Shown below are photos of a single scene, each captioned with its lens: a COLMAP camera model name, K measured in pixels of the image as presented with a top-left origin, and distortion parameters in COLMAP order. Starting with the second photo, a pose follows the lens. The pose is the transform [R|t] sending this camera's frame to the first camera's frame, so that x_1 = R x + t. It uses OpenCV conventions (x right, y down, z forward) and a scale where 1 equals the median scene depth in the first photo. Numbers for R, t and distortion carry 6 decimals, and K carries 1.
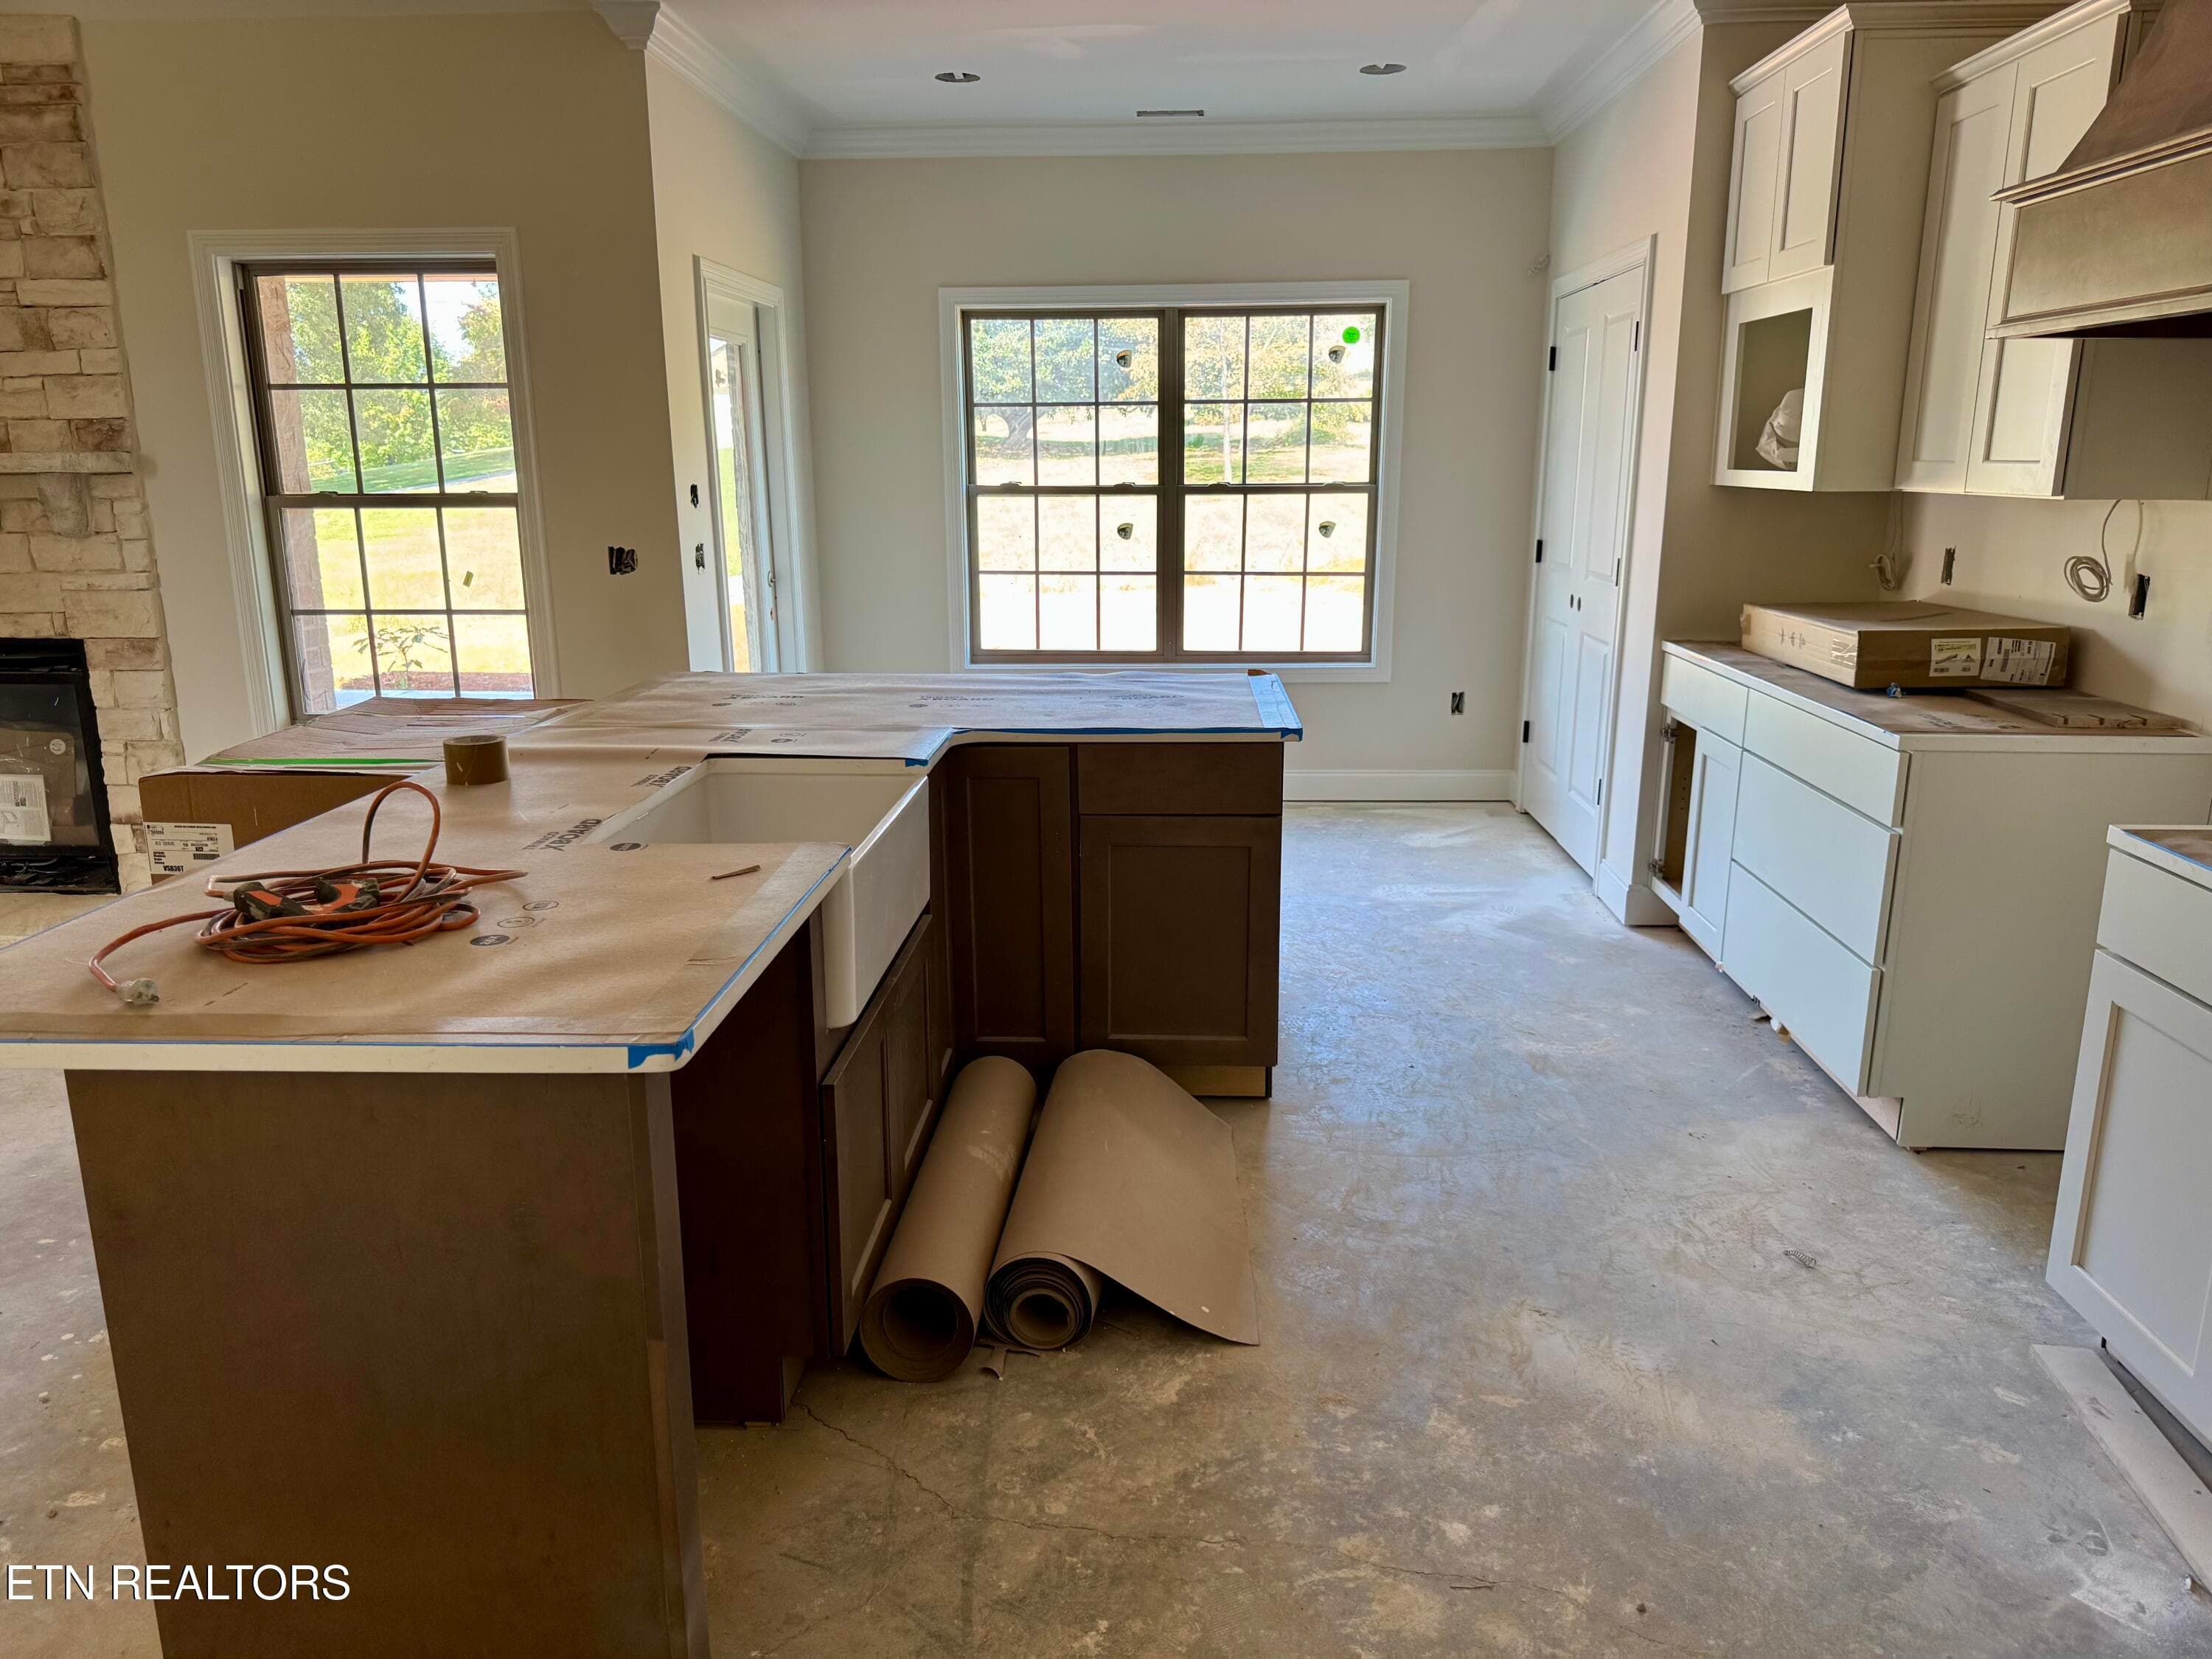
lens RADIAL K [[1534.8, 0, 1113.6], [0, 1534.8, 854.5], [0, 0, 1]] dist [0.076999, -0.110378]
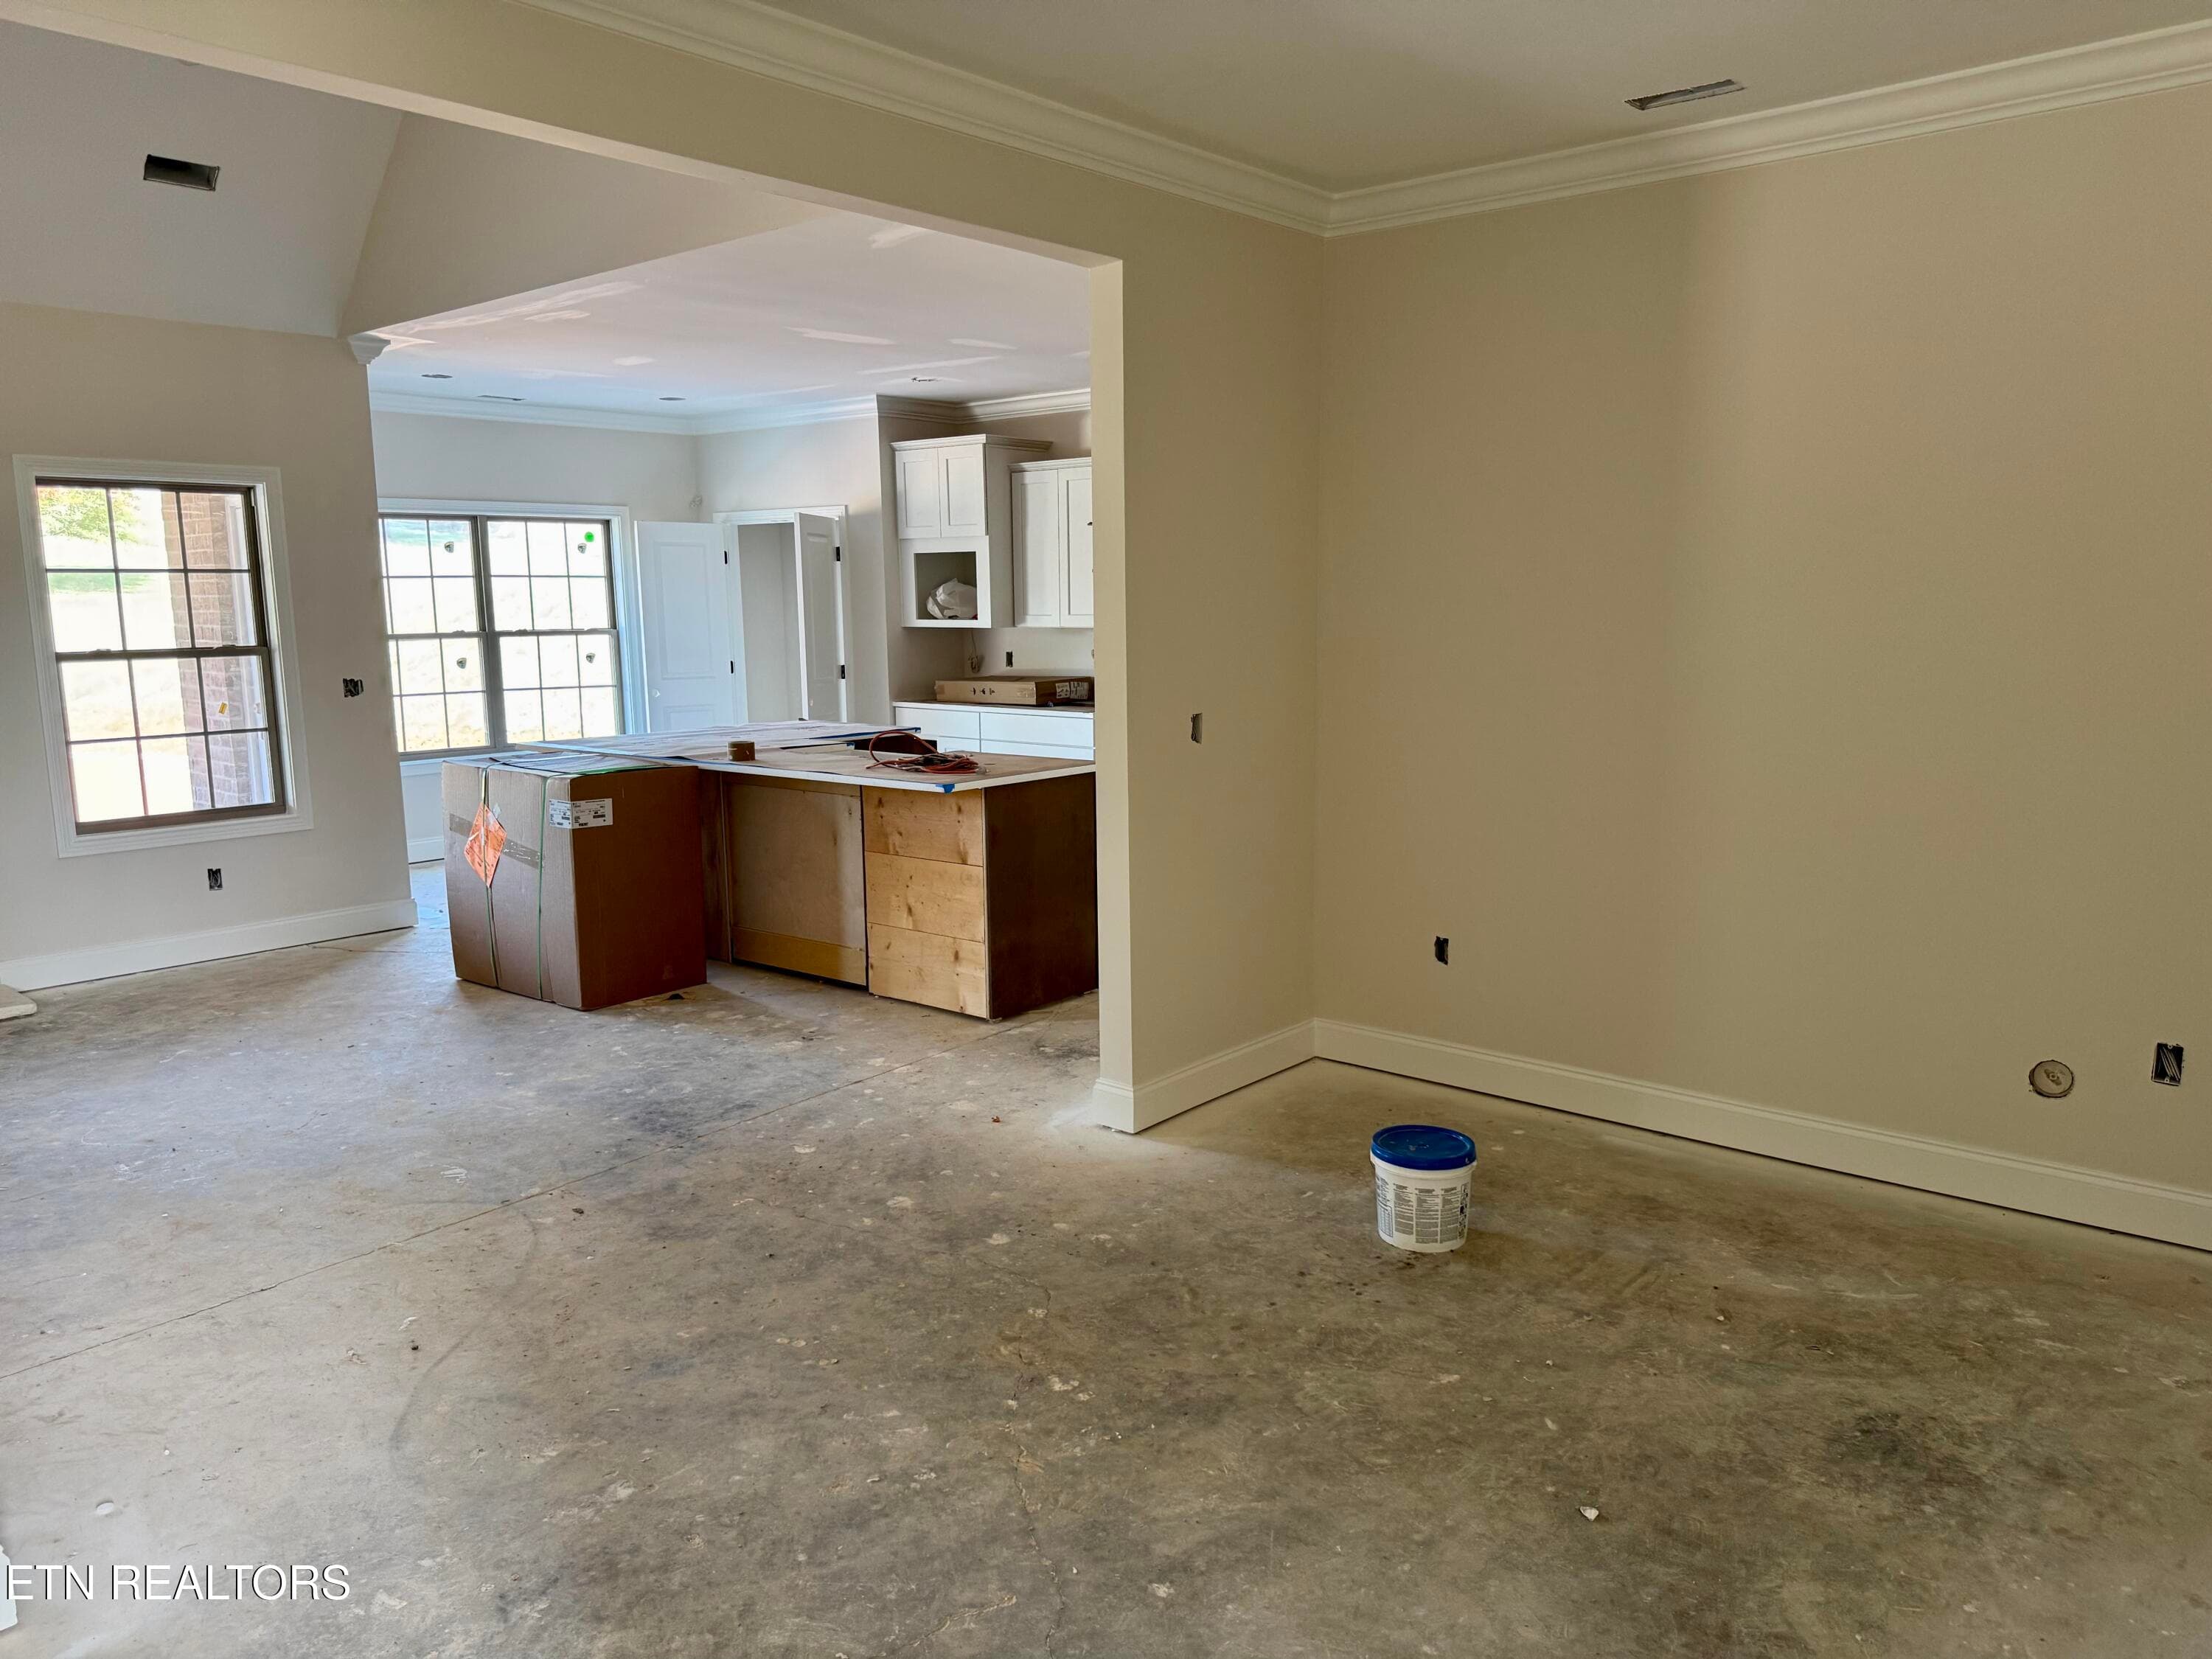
lens RADIAL K [[1569.7, 0, 1119.4], [0, 1569.7, 837.3], [0, 0, 1]] dist [0.024250, -0.039636]
pose [[0.609182, -0.121106, 0.783728, -1.015260], [0.201136, 0.979551, -0.004975, 0.098350], [-0.767099, 0.160667, 0.621084, -0.442277]]
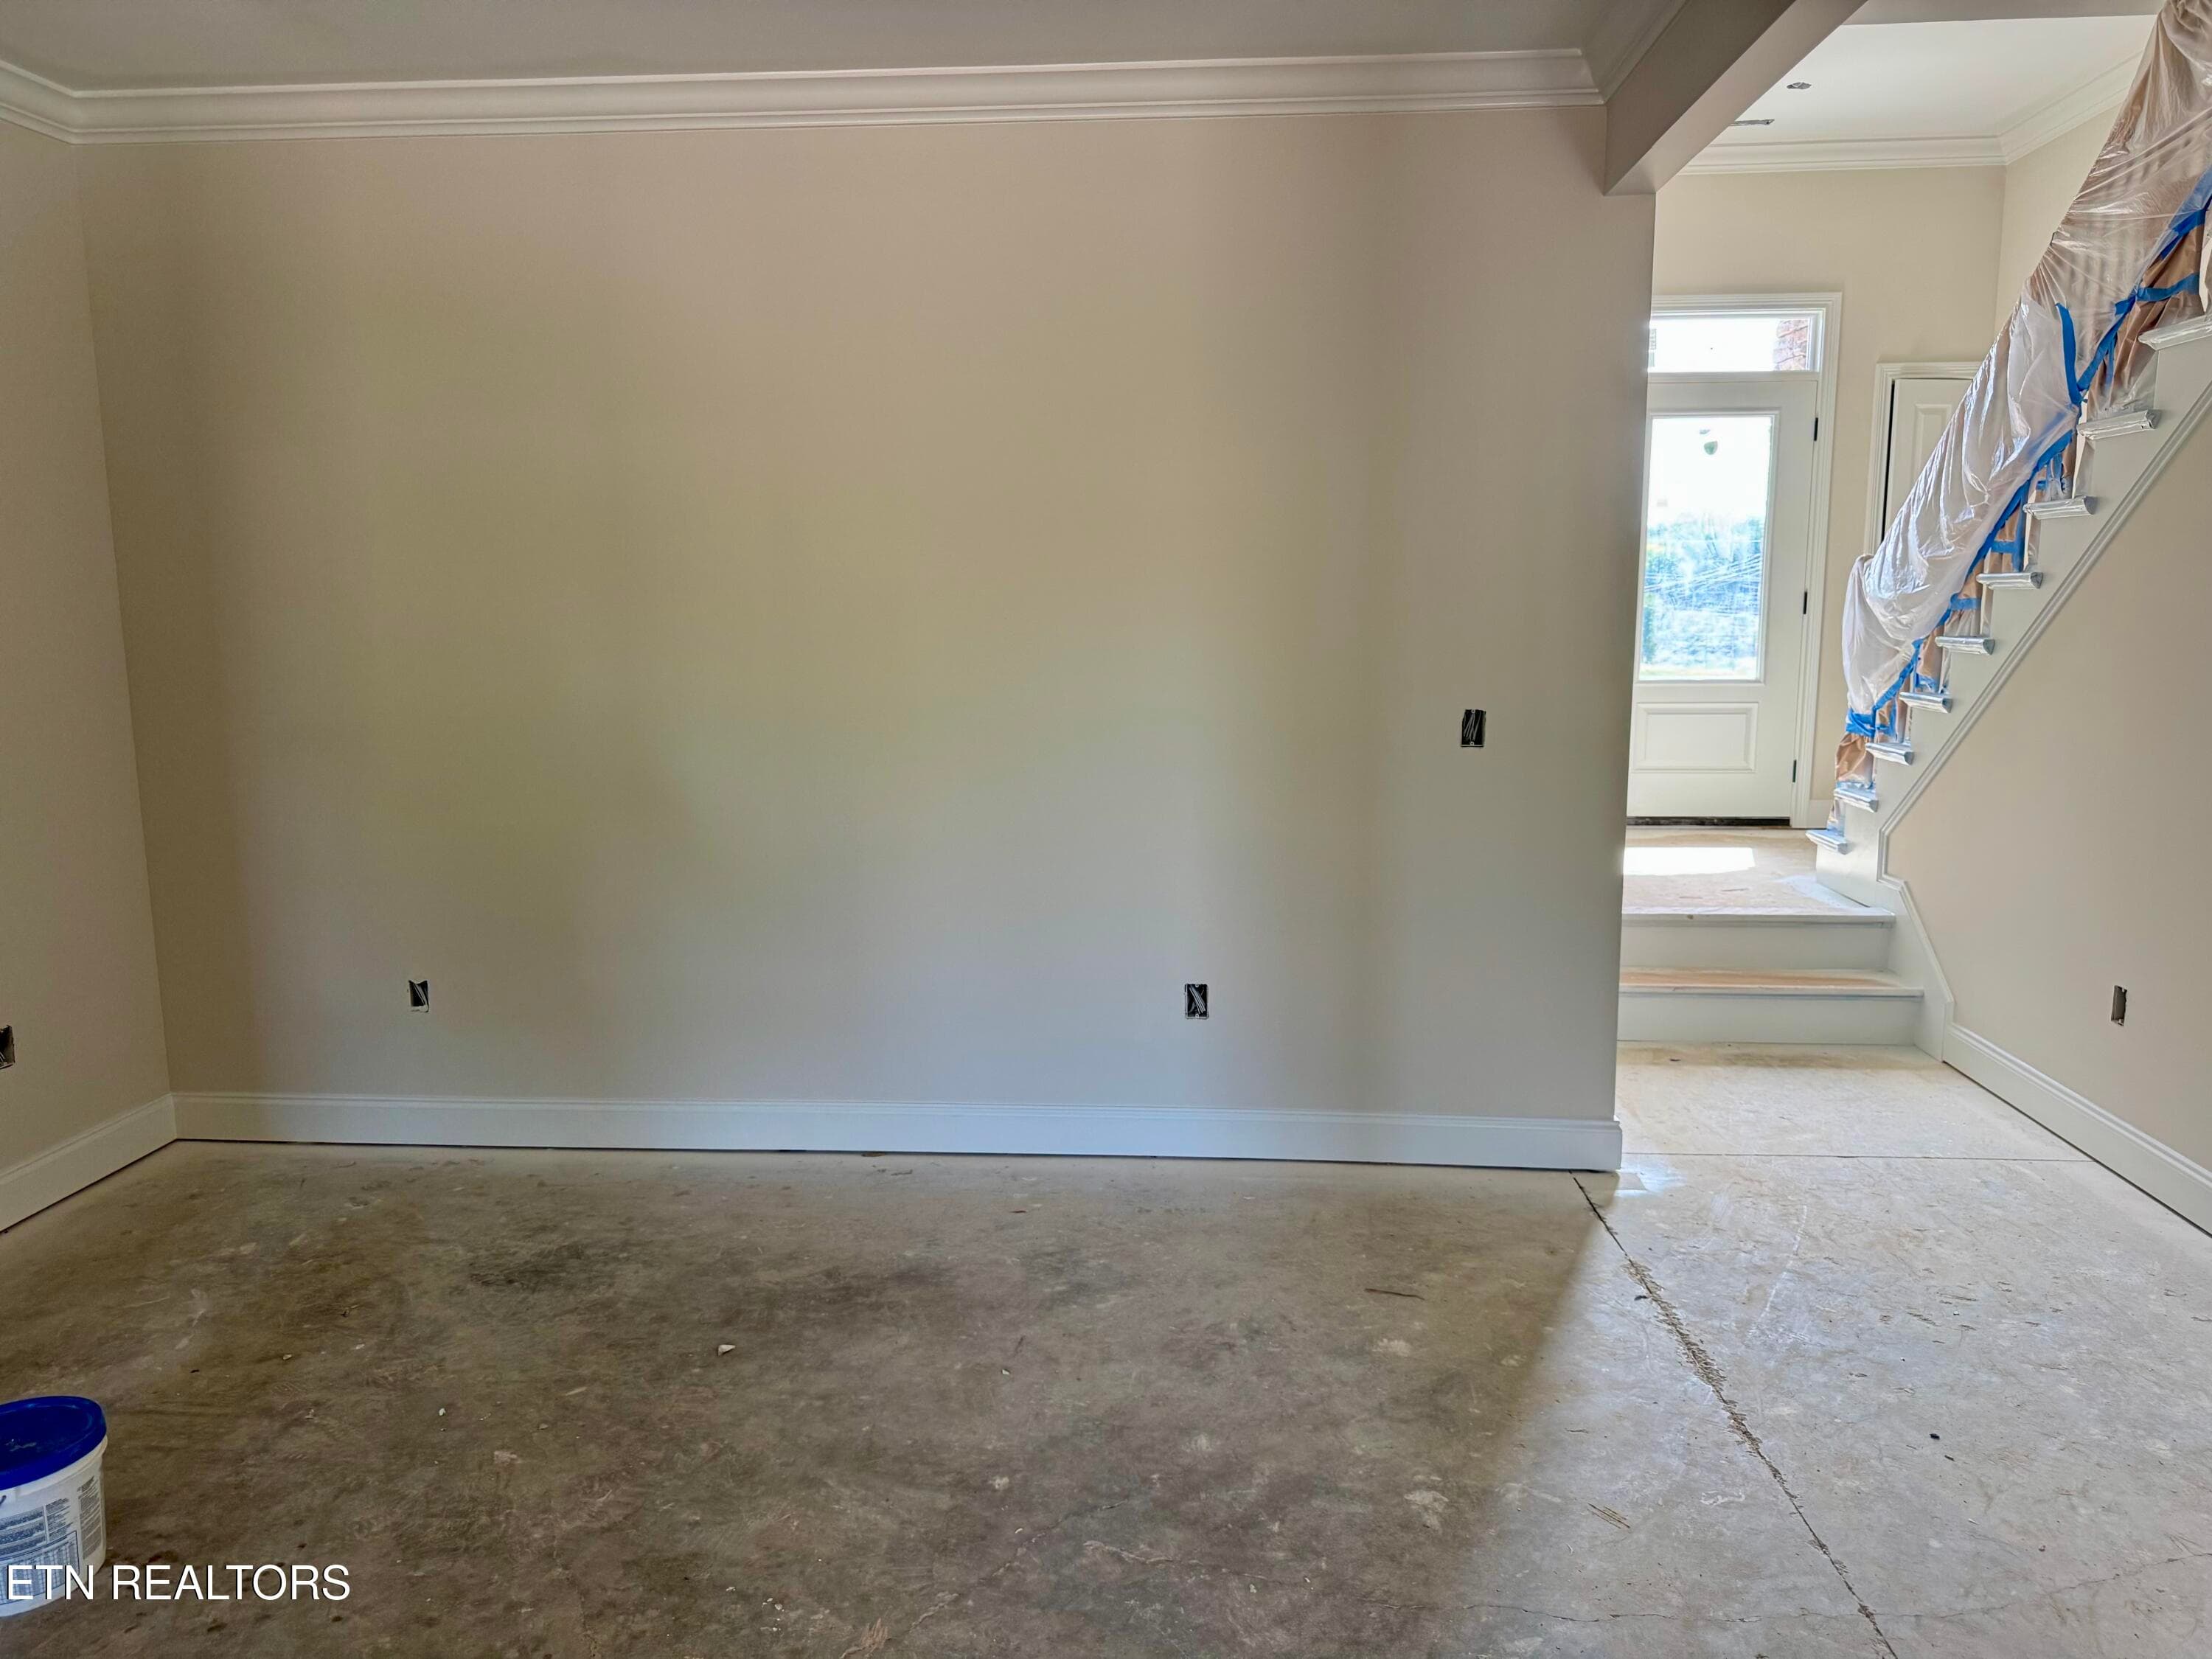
lens RADIAL K [[1569.7, 0, 1119.4], [0, 1569.7, 837.3], [0, 0, 1]] dist [0.024250, -0.039636]
pose [[-0.999821, 0.008840, 0.016715, -0.687275], [0.014660, 0.920716, 0.389958, -0.086384], [-0.011943, 0.390133, -0.920681, 0.327873]]
